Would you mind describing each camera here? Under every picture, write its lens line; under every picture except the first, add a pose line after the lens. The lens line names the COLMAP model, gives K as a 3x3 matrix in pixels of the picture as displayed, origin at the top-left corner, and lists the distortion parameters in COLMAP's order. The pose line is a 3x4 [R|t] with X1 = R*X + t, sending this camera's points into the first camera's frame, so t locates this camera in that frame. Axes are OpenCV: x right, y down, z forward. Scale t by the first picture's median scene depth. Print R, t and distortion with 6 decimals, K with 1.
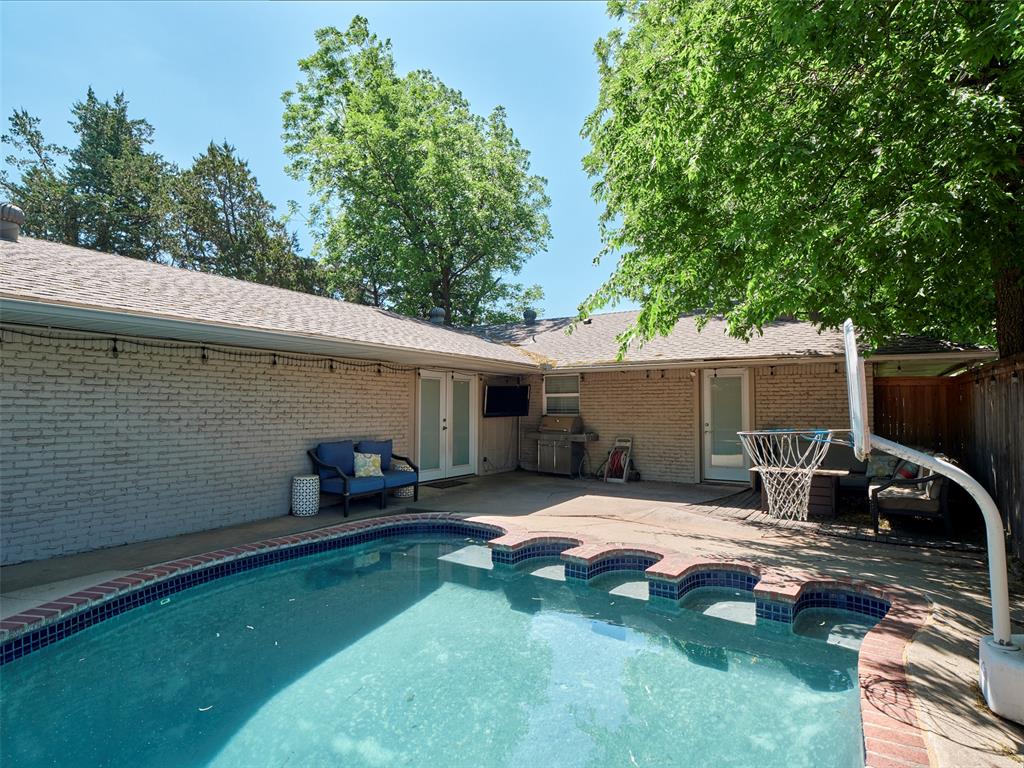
lens RADIAL K [[567.1, 0, 512.0], [0, 567.1, 384.0], [0, 0, 1]] dist [-0.004282, 0.000331]
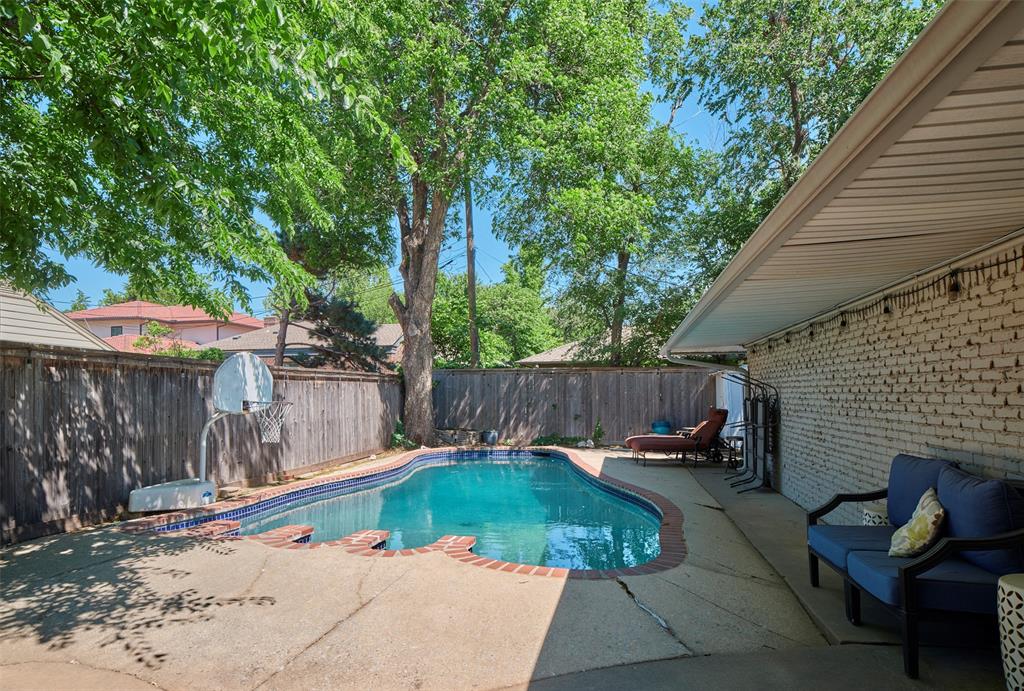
lens RADIAL K [[565.2, 0, 512.0], [0, 565.2, 345.5], [0, 0, 1]] dist [-0.002696, 0.000264]
pose [[-0.936889, -0.028052, -0.348500, 0.133483], [0.018272, 0.991485, -0.128930, 0.055343], [0.349149, -0.127161, -0.928399, 1.109641]]
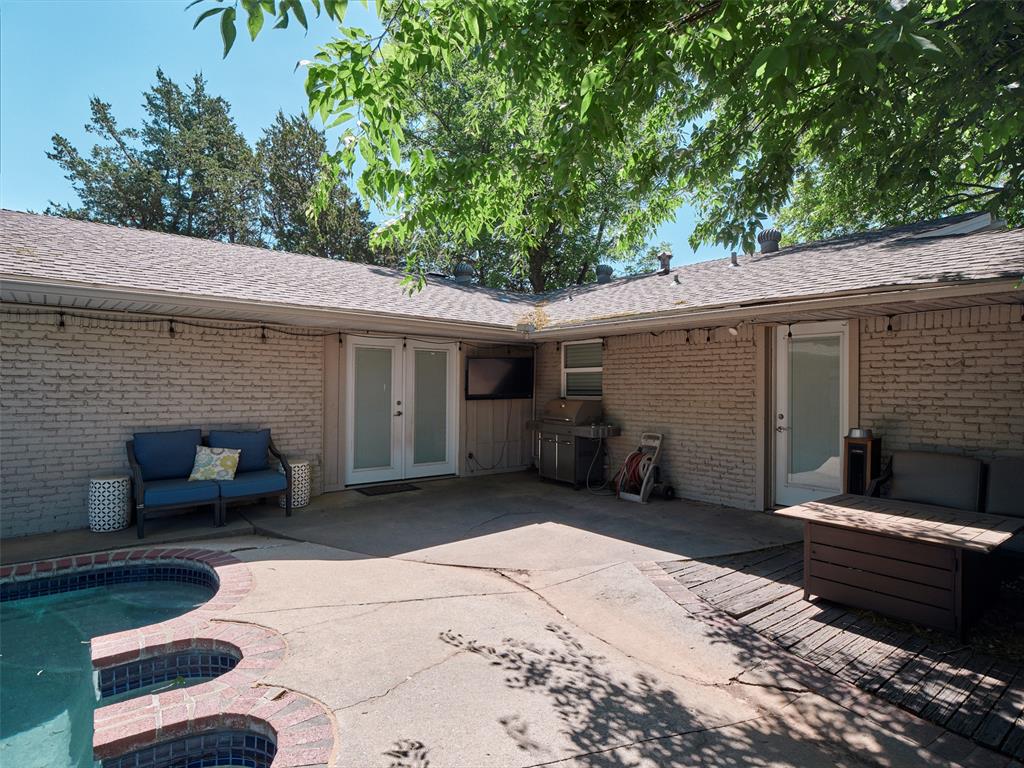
lens RADIAL K [[567.1, 0, 512.0], [0, 567.1, 384.0], [0, 0, 1]] dist [-0.004282, 0.000331]
pose [[0.950865, 0.004362, -0.309575, 0.288856], [0.006590, 0.999389, 0.034324, 0.015396], [0.309536, -0.034678, 0.950255, 0.371534]]
